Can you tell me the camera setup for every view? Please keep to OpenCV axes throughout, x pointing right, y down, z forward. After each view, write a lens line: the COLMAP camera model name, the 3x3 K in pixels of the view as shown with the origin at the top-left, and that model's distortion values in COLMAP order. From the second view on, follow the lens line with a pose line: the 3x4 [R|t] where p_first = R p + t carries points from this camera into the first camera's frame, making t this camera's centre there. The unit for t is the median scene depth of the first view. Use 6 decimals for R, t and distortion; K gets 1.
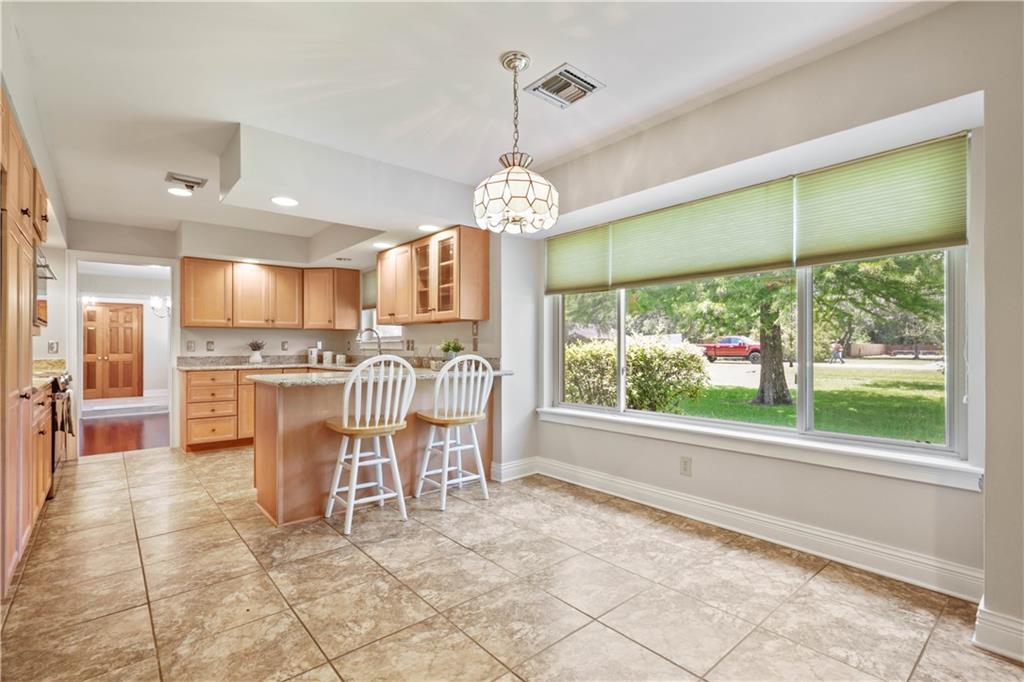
lens RADIAL K [[475.1, 0, 509.9], [0, 475.1, 346.4], [0, 0, 1]] dist [0.015188, -0.000667]
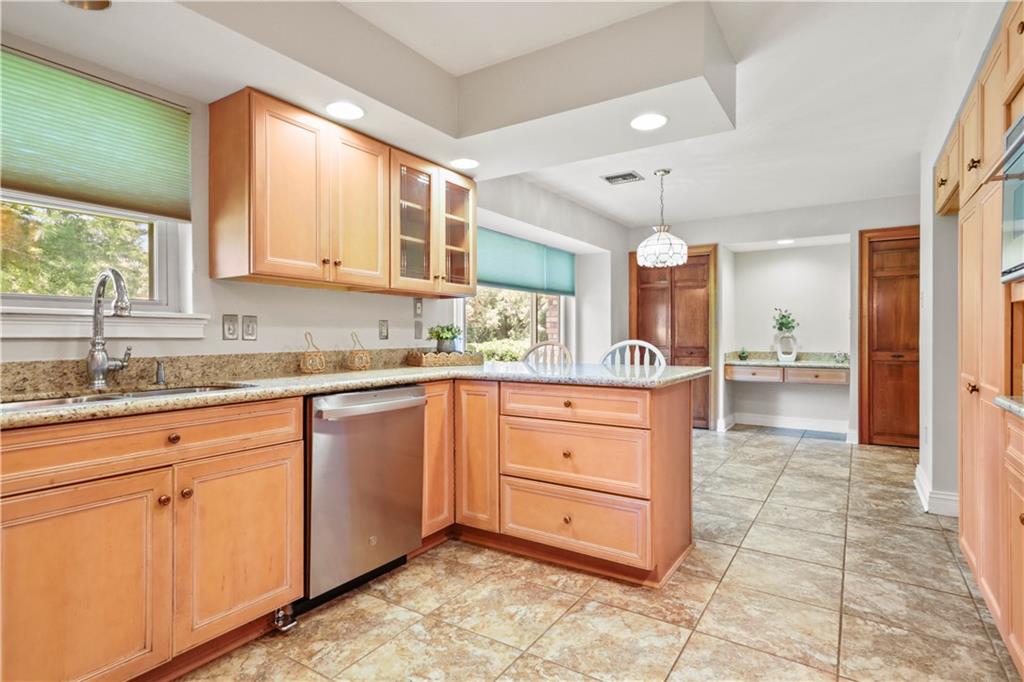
lens RADIAL K [[528.3, 0, 510.8], [0, 528.3, 338.5], [0, 0, 1]] dist [0.000512, 0.002536]
pose [[-0.281592, -0.002330, 0.959531, -0.940934], [0.002482, 0.999992, 0.003156, 0.008609], [-0.959531, 0.003270, -0.281584, 1.147383]]
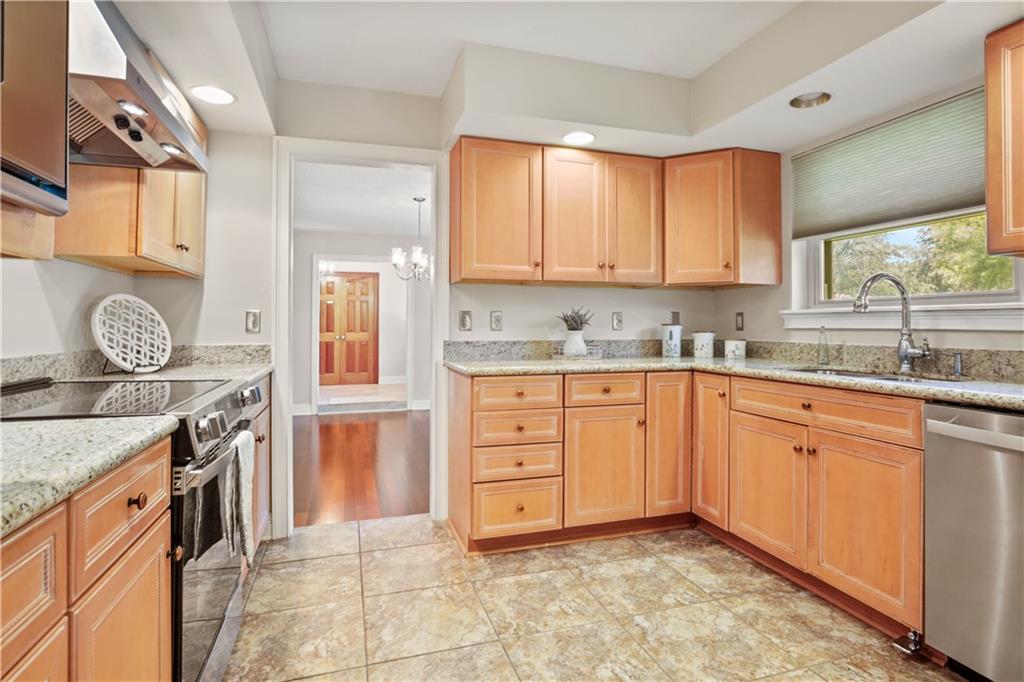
lens RADIAL K [[528.3, 0, 513.6], [0, 528.3, 321.5], [0, 0, 1]] dist [0.000512, 0.002536]
pose [[0.923016, -0.000150, -0.384761, -0.401258], [-0.002645, 0.999974, -0.006735, 0.003752], [0.384752, 0.007234, 0.922992, 0.498023]]
